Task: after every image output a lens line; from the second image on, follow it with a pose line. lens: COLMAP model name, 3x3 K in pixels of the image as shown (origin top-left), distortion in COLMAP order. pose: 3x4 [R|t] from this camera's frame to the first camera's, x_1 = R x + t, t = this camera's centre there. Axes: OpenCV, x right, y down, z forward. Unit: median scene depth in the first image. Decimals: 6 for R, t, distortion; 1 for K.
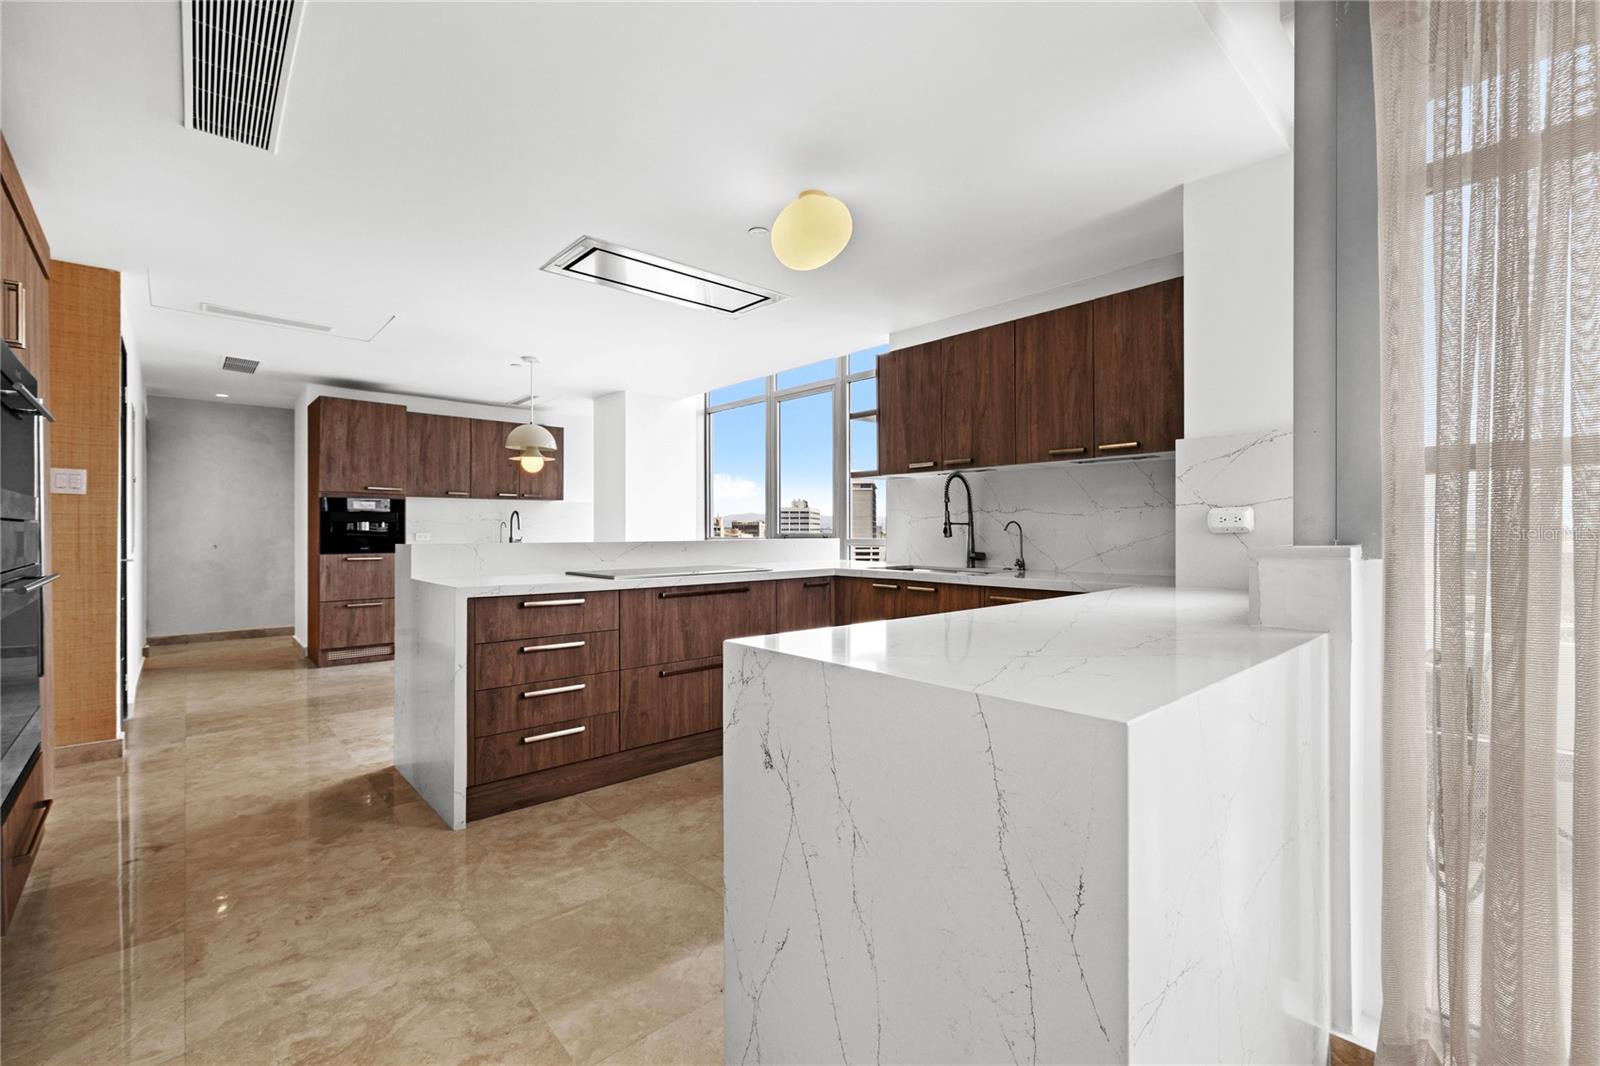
lens RADIAL K [[677.9, 0, 800.0], [0, 677.9, 533.0], [0, 0, 1]] dist [-0.000078, -0.000047]
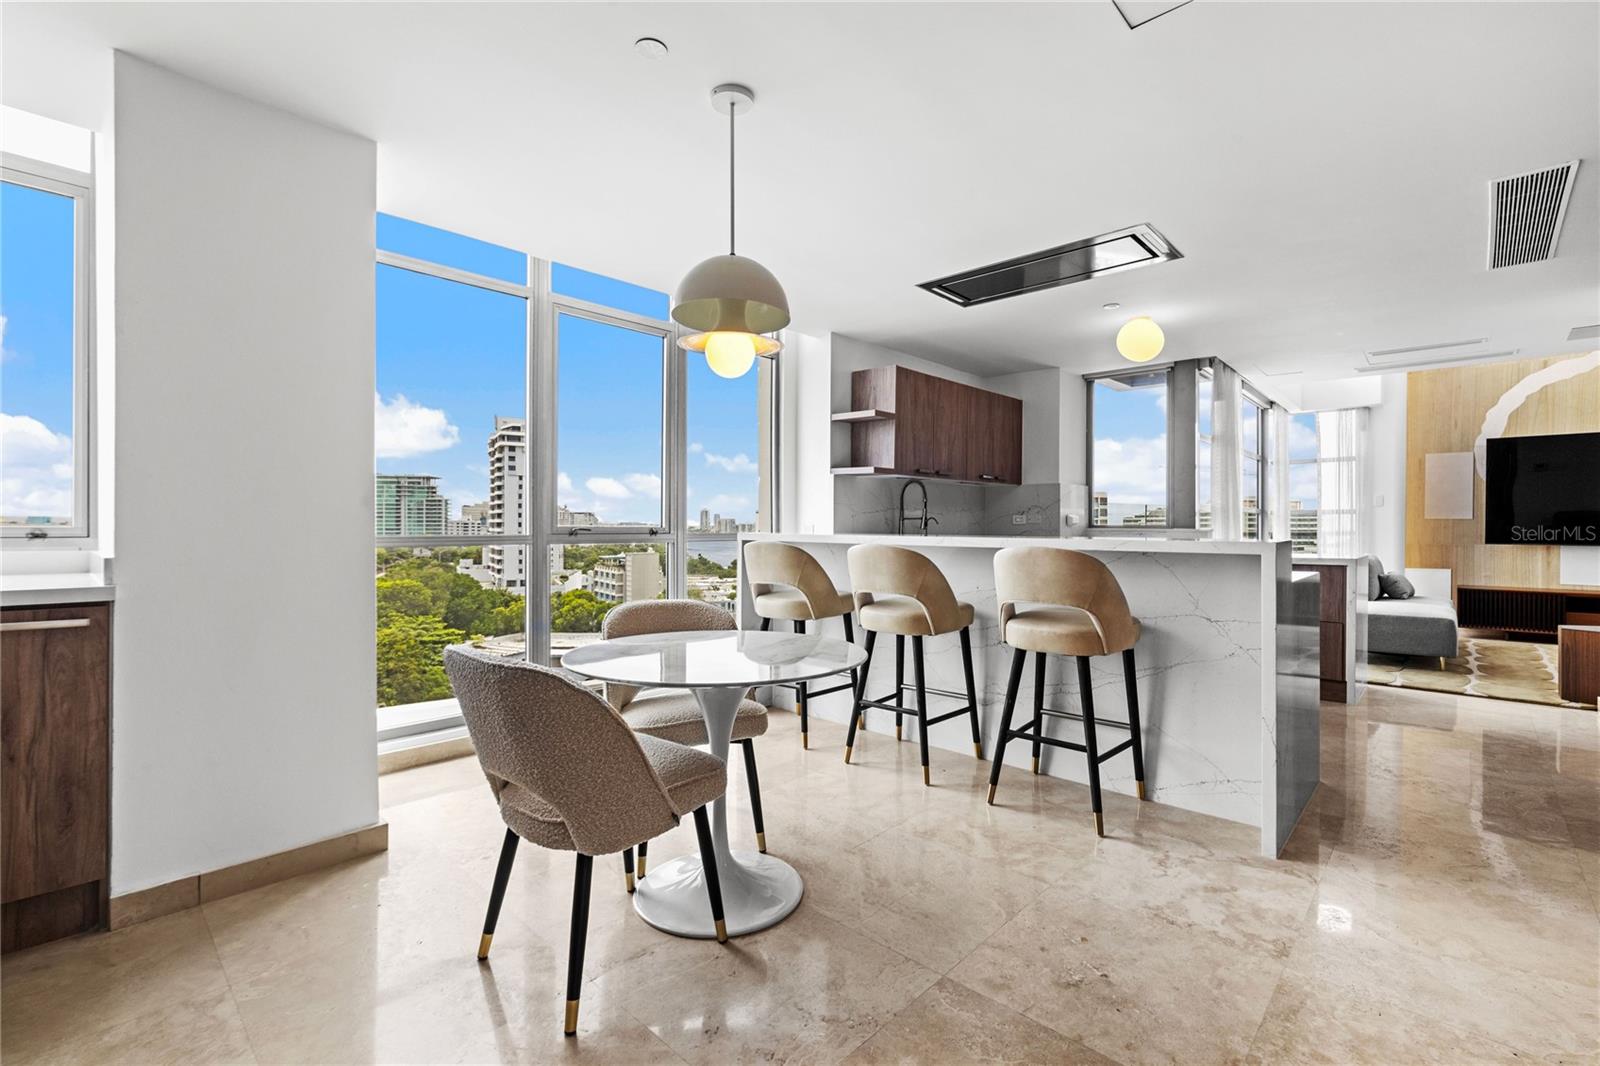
lens RADIAL K [[724.4, 0, 800.0], [0, 724.4, 533.0], [0, 0, 1]] dist [-0.001600, -0.000492]
pose [[-0.092747, -0.007474, 0.995662, -1.272523], [0.000389, 0.999971, 0.007542, 0.004043], [-0.995690, 0.001087, -0.092741, 1.534443]]
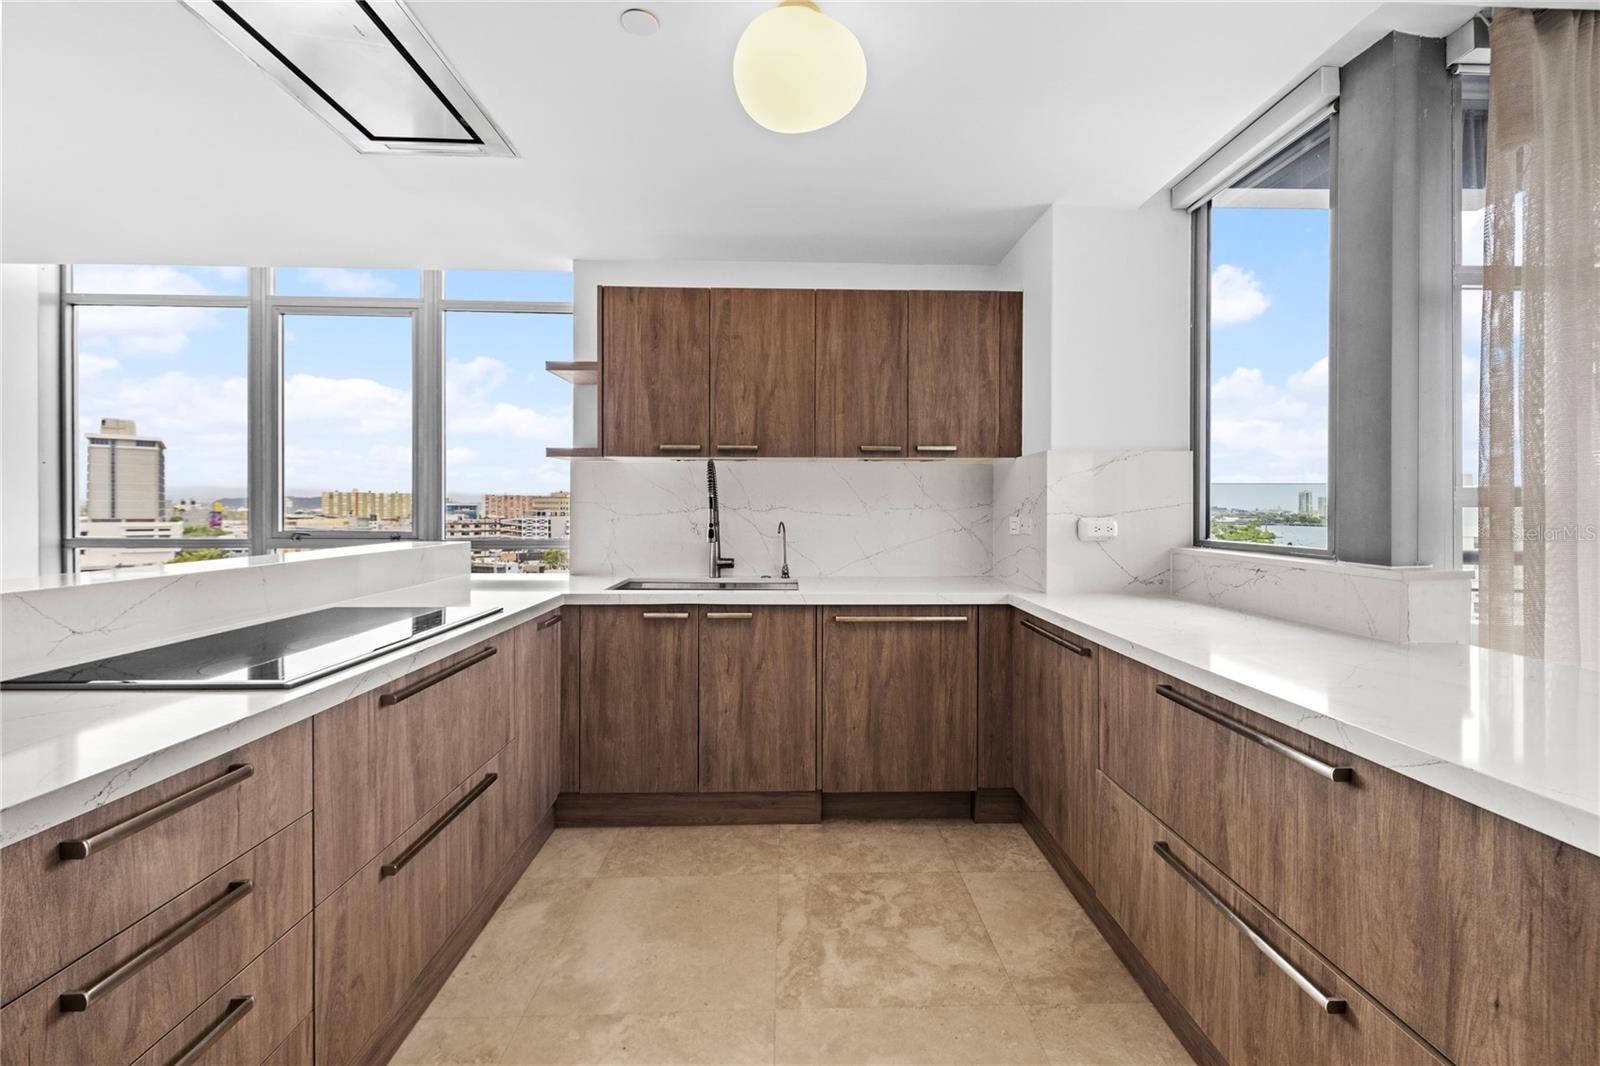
lens RADIAL K [[674.1, 0, 798.6], [0, 674.1, 511.5], [0, 0, 1]] dist [0.001267, 0.000128]
pose [[0.644406, -0.001110, 0.764683, -0.354474], [-0.001578, 0.999995, 0.002782, -0.035378], [-0.764682, -0.003000, 0.644401, 0.470039]]
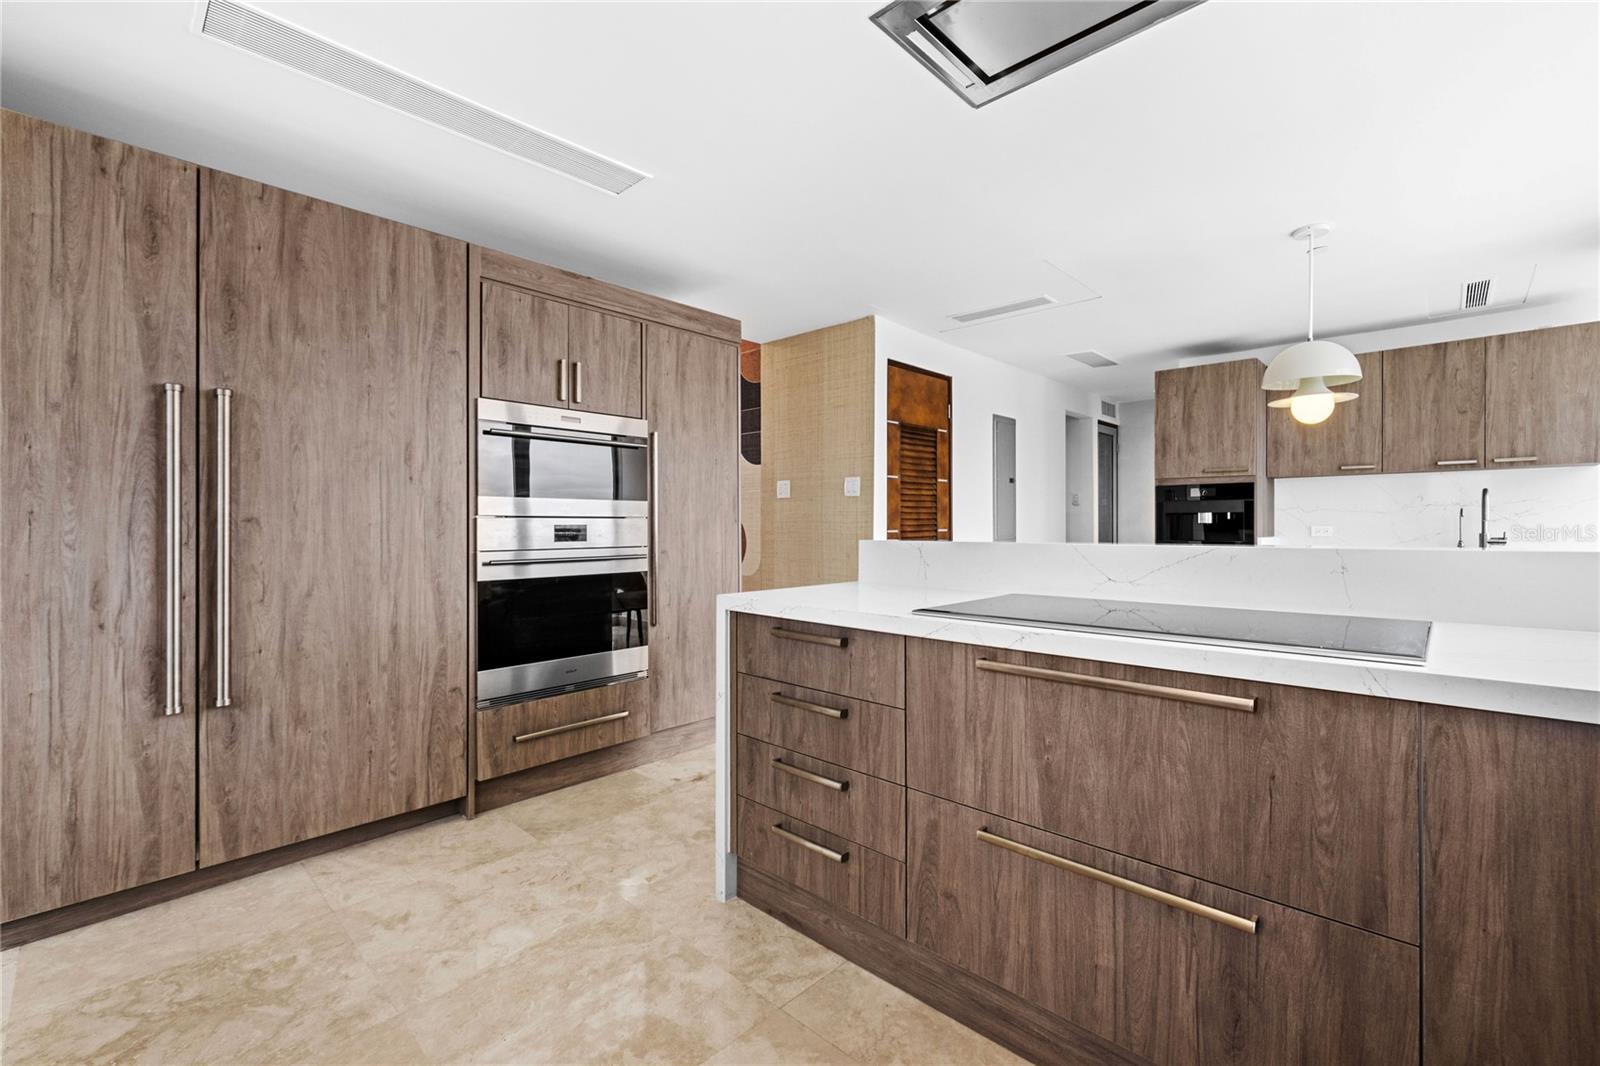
lens RADIAL K [[677.9, 0, 800.0], [0, 677.9, 533.0], [0, 0, 1]] dist [-0.000078, -0.000047]
pose [[0.093119, 0.010739, -0.995597, 0.228600], [-0.000501, 0.999942, 0.010739, -0.001132], [0.995655, -0.000501, 0.093119, 0.792115]]
